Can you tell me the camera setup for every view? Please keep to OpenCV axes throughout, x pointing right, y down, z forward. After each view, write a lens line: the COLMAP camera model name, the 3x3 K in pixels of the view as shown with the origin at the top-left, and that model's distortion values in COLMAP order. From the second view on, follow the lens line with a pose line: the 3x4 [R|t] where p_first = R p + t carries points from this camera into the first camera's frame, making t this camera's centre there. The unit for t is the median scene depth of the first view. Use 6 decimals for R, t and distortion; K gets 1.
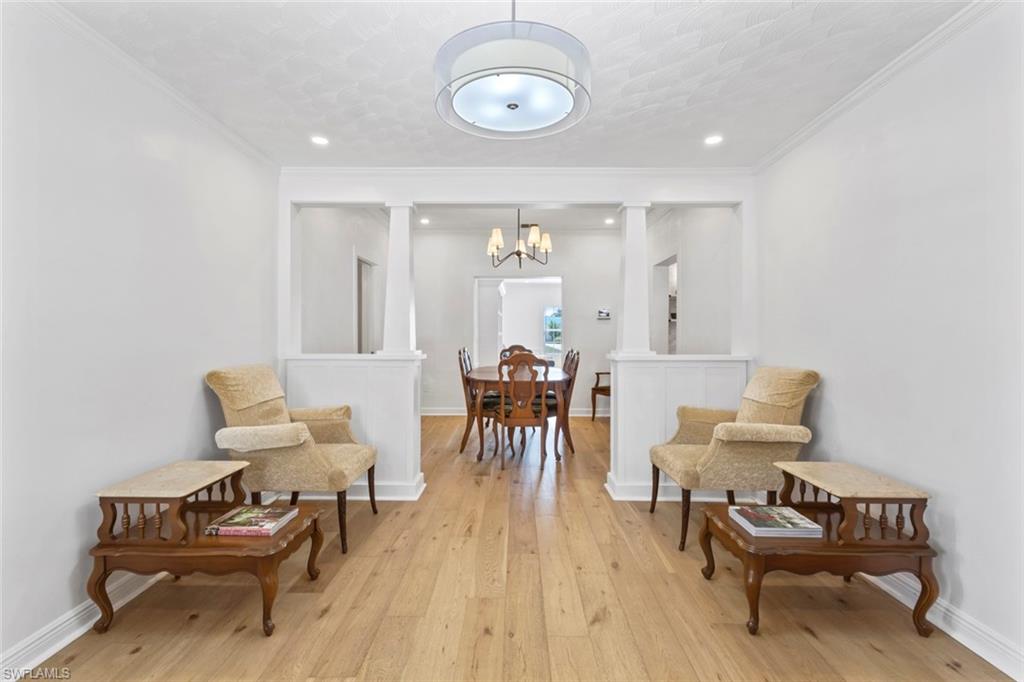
lens RADIAL K [[472.9, 0, 510.9], [0, 472.9, 339.3], [0, 0, 1]] dist [0.000582, 0.000143]
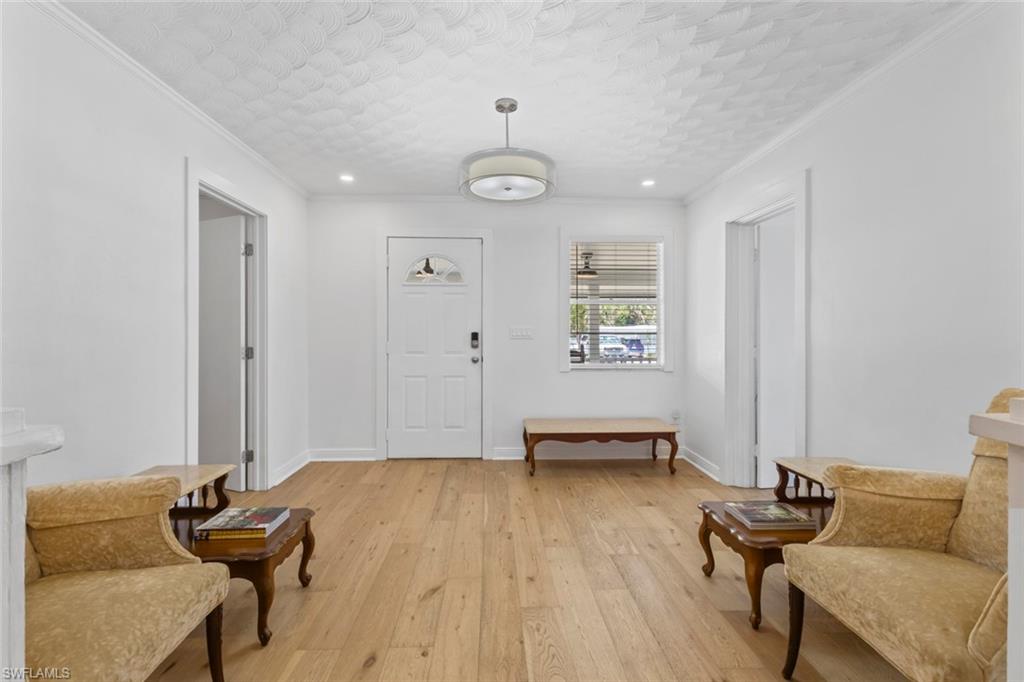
lens RADIAL K [[472.9, 0, 512.1], [0, 472.9, 337.1], [0, 0, 1]] dist [0.000582, 0.000143]
pose [[-0.998357, -0.000687, -0.057295, 0.061260], [-0.001538, 0.999889, 0.014809, -0.011462], [0.057278, 0.014872, -0.998247, 1.977319]]
